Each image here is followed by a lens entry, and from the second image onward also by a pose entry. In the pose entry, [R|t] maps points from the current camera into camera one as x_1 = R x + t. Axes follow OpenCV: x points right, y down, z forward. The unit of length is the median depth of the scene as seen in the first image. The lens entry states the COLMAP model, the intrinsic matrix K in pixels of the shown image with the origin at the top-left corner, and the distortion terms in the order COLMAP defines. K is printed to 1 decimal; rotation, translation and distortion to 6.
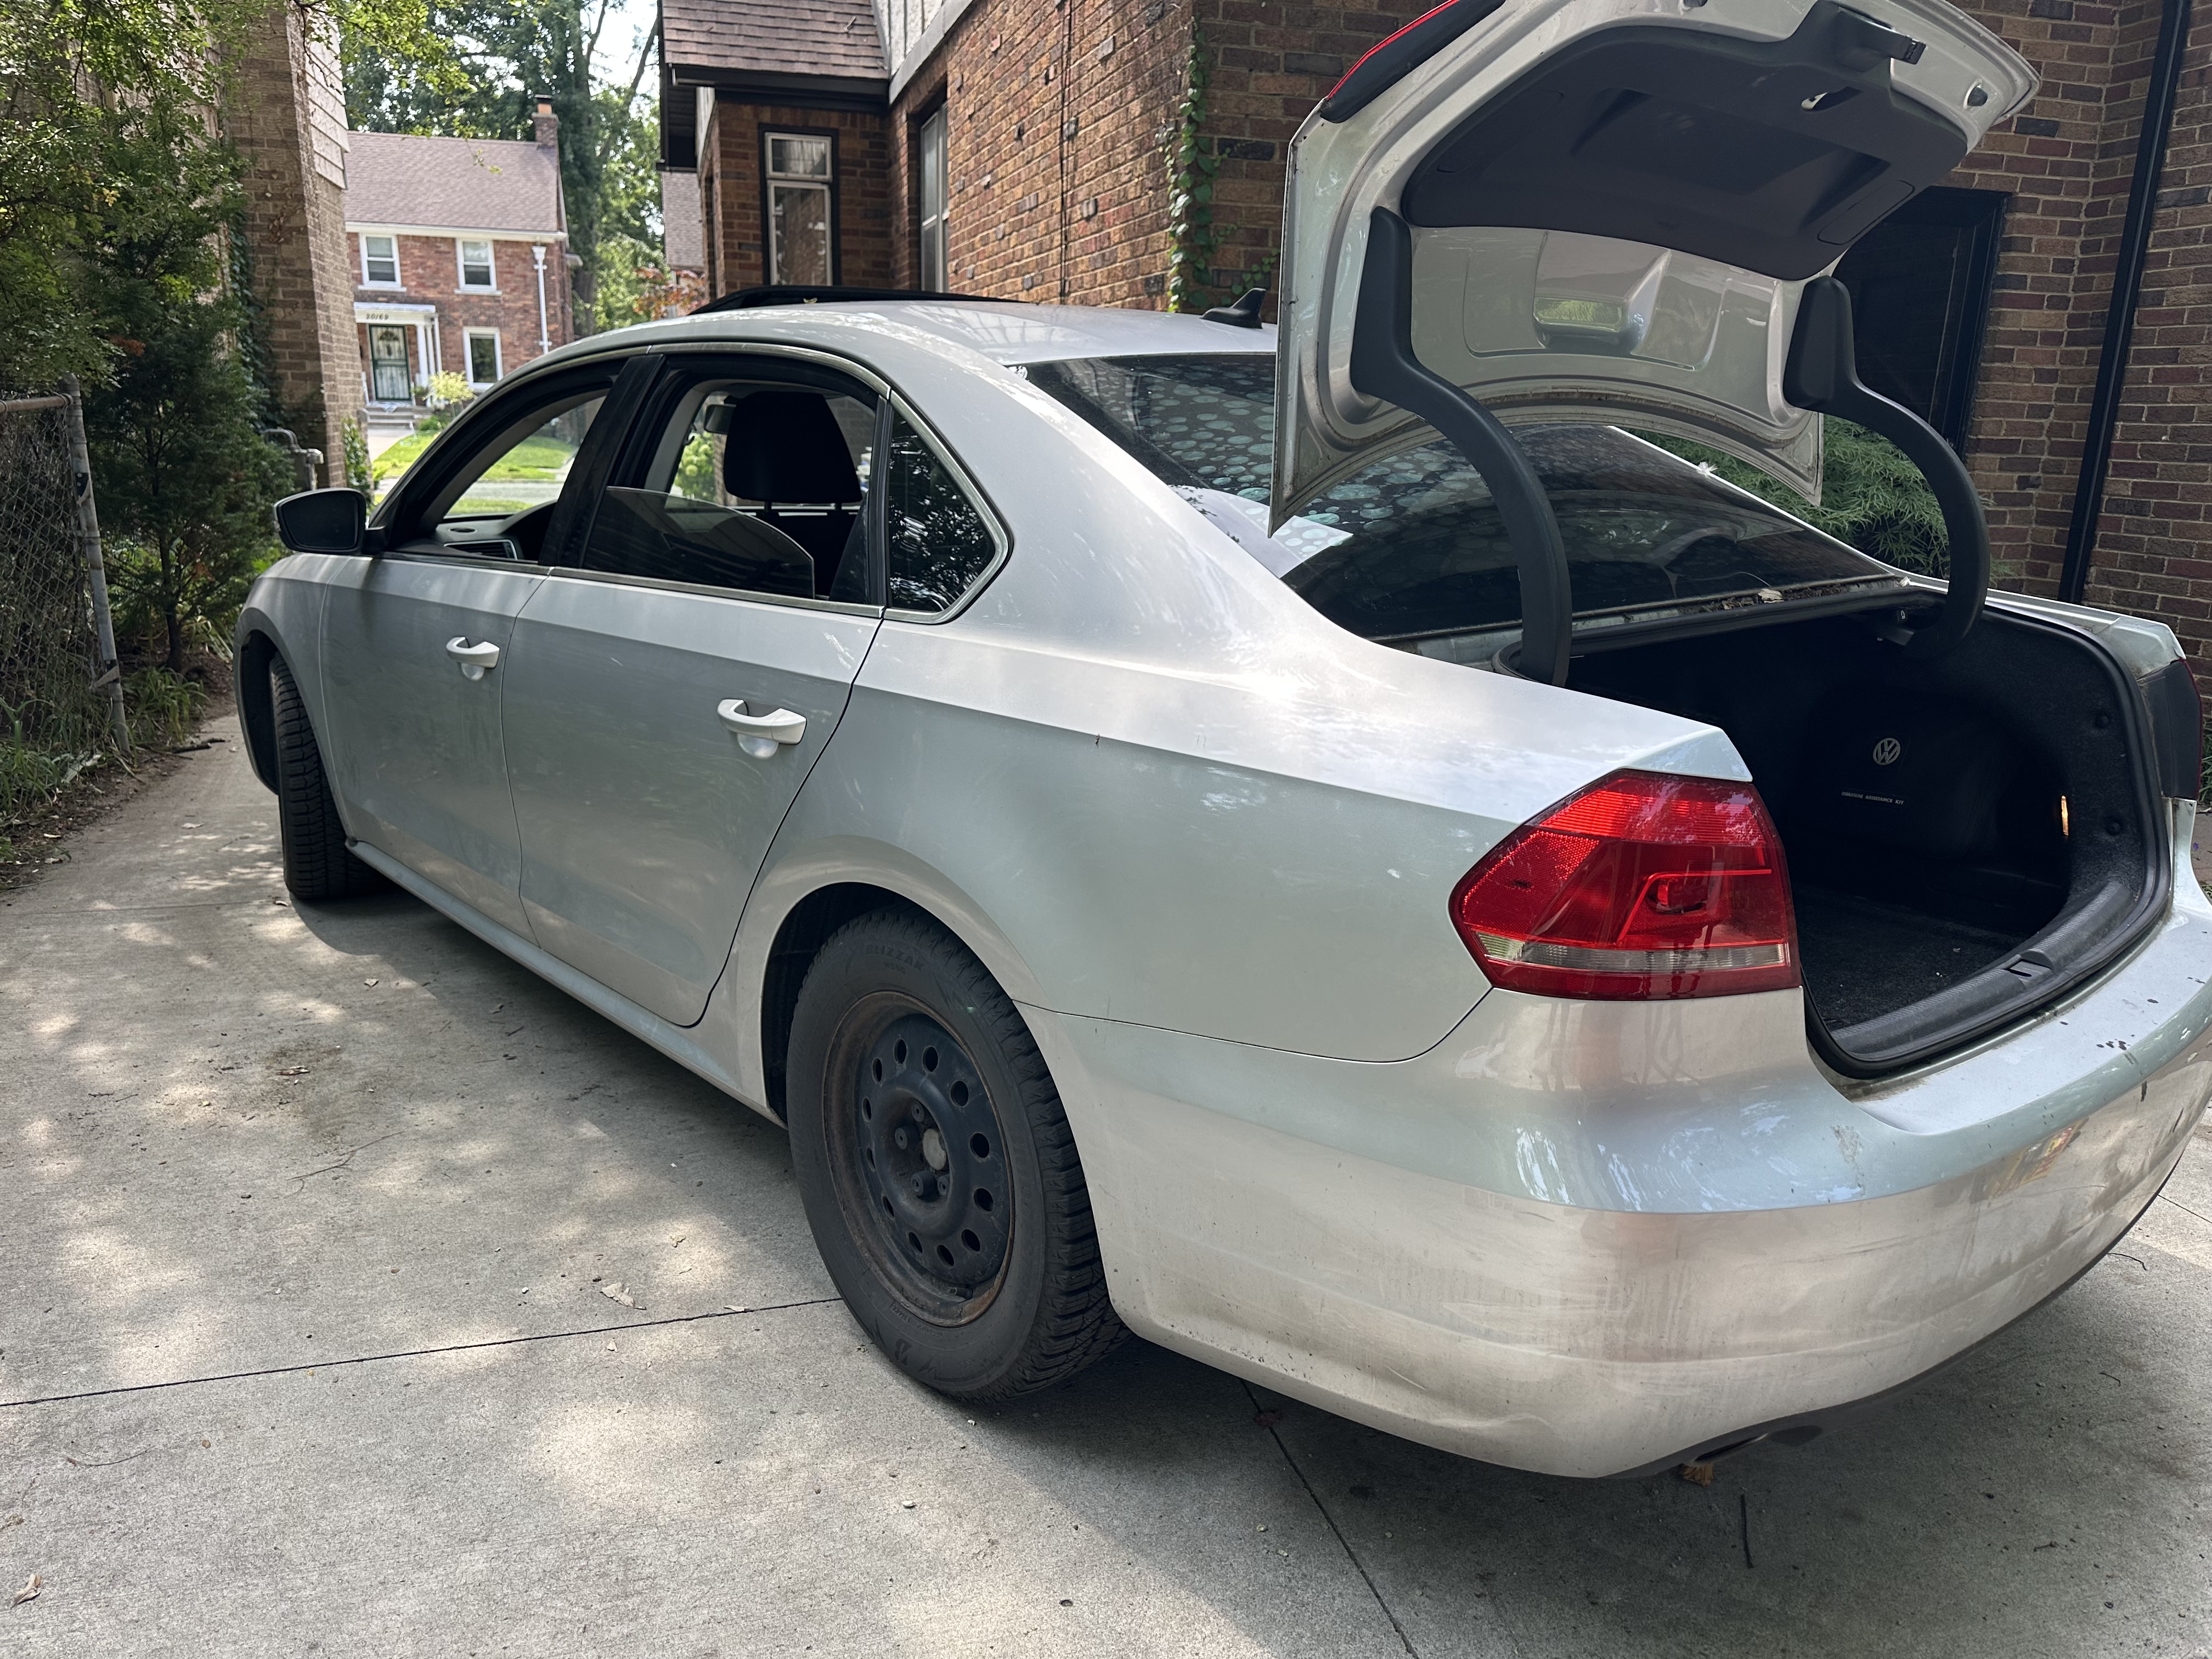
lens RADIAL K [[1563.7, 0, 1121.6], [0, 1563.7, 828.3], [0, 0, 1]] dist [0.043805, -0.055862]
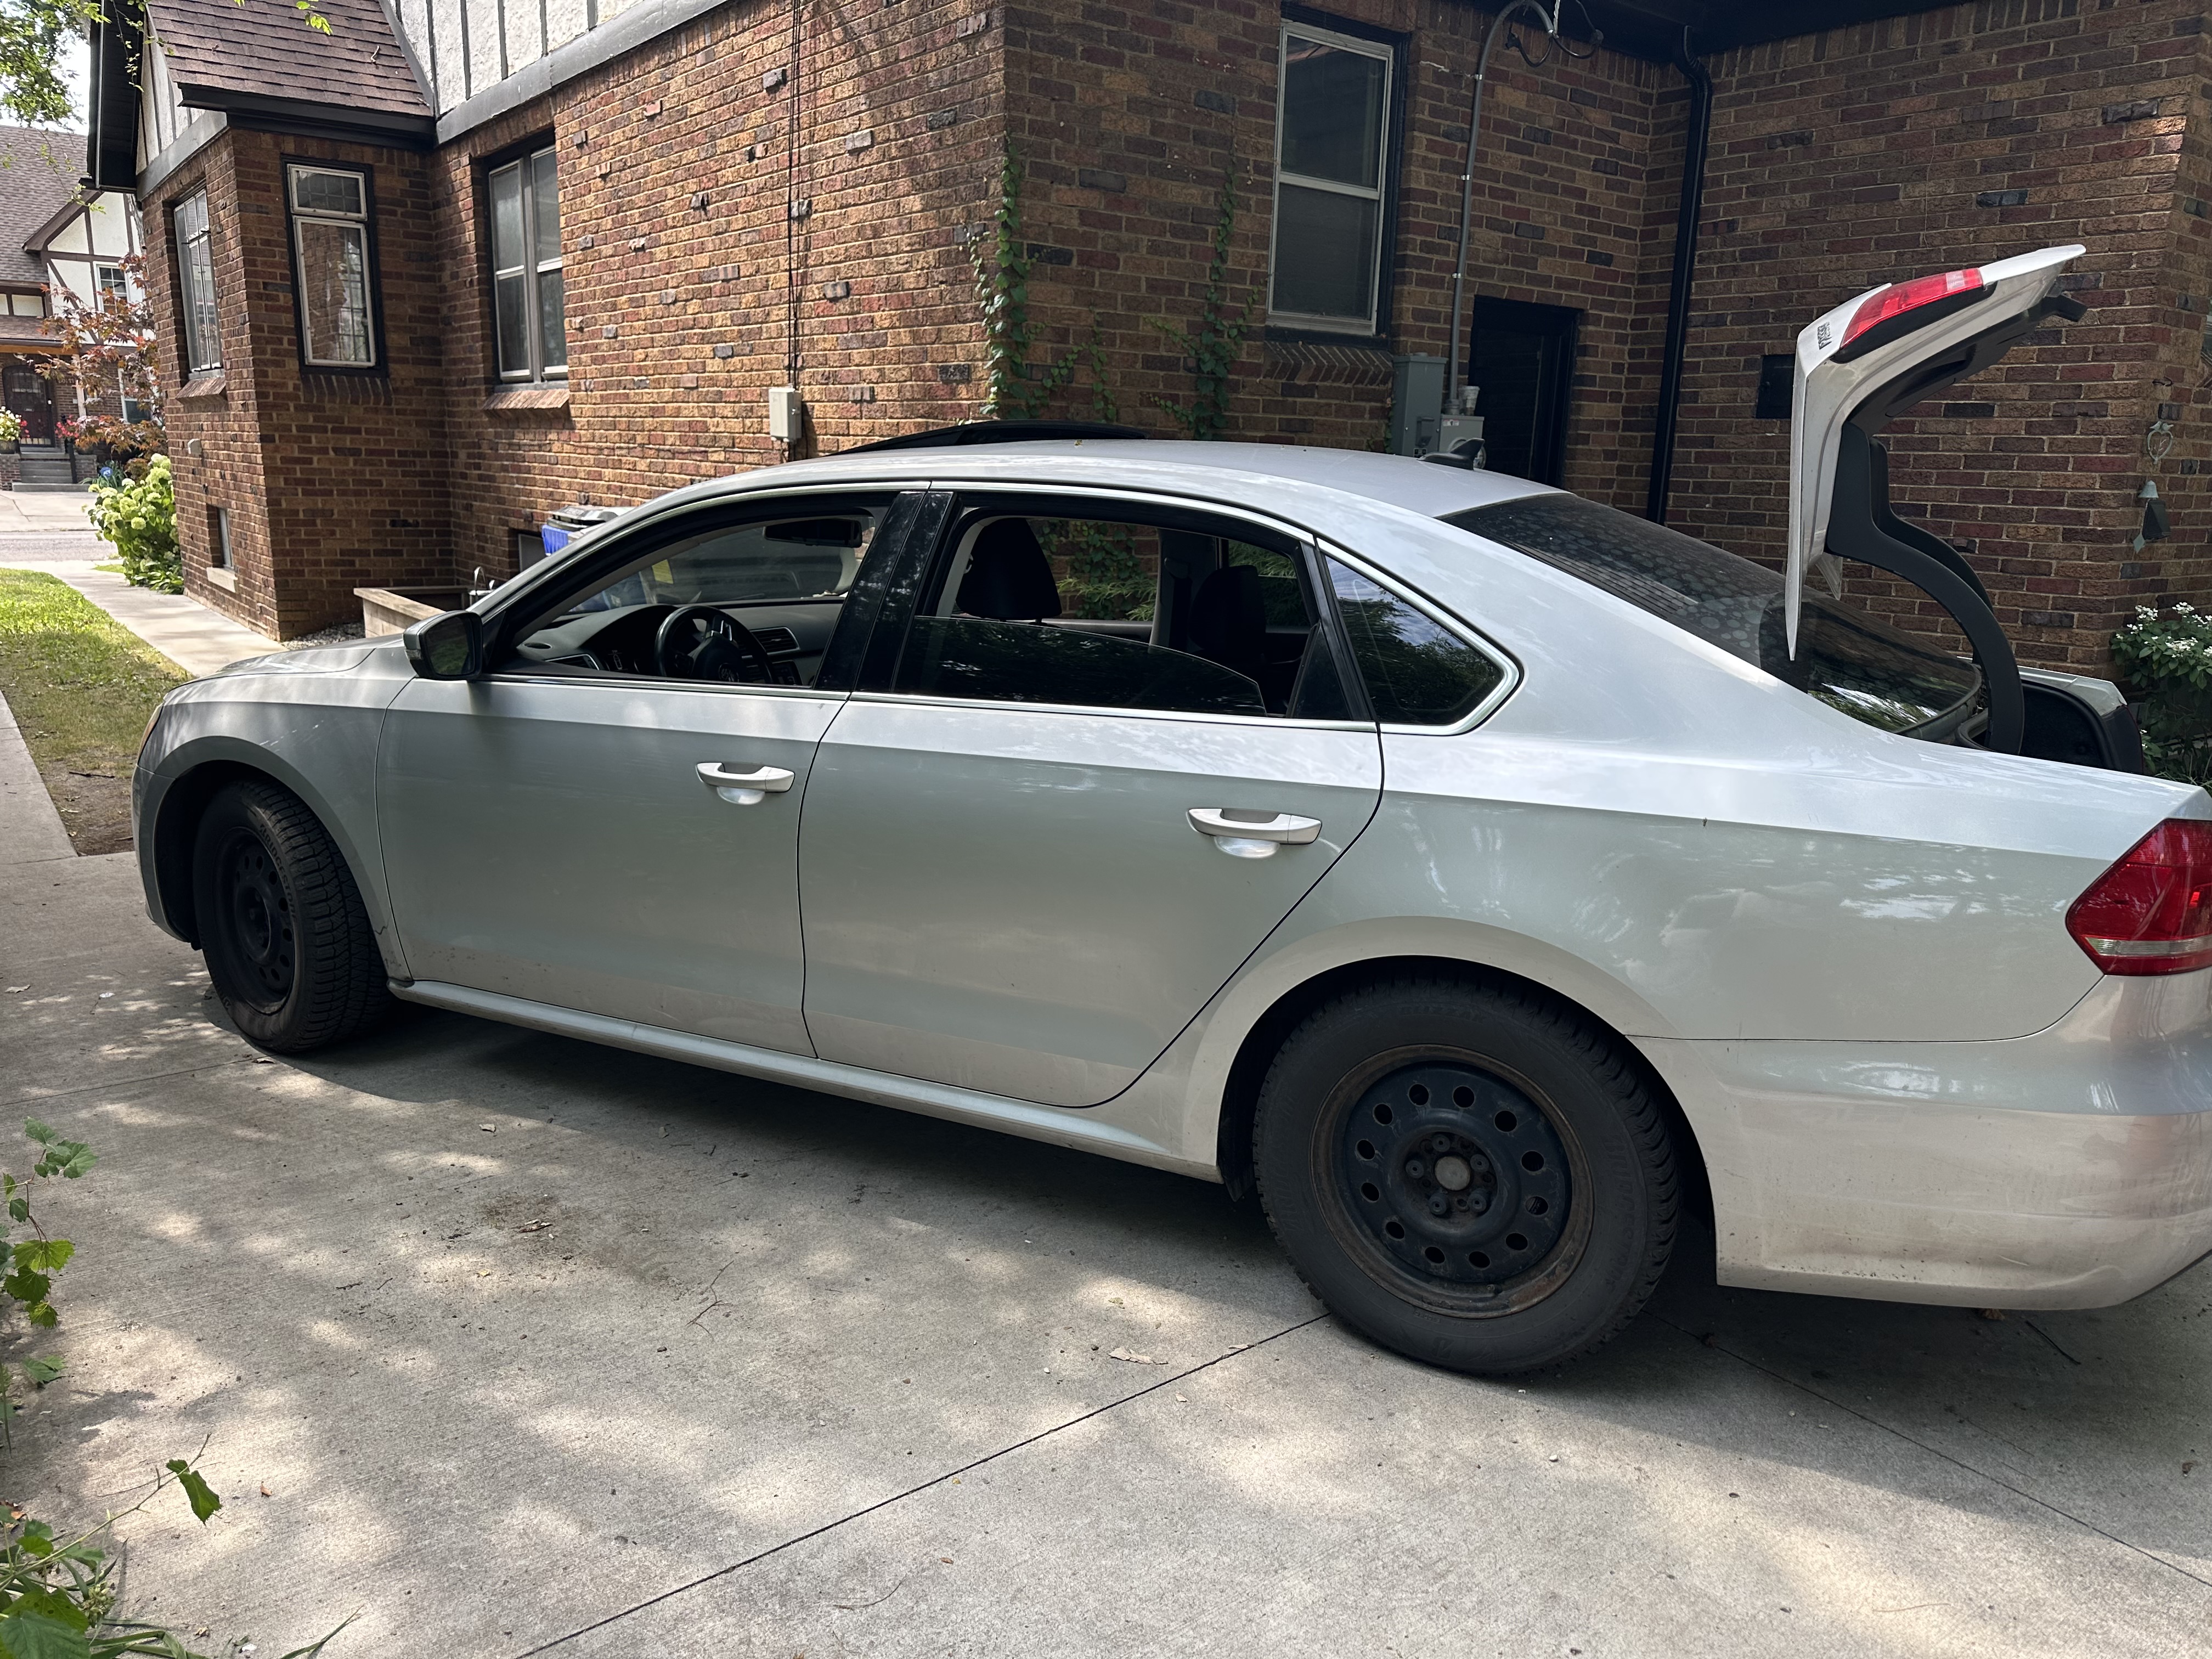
lens RADIAL K [[1563.7, 0, 1092.2], [0, 1563.7, 828.5], [0, 0, 1]] dist [0.043805, -0.055862]
pose [[0.930510, -0.082868, 0.356770, -0.288665], [0.089367, 0.995997, -0.001740, -0.029124], [-0.355198, 0.033503, 0.934191, -0.010176]]
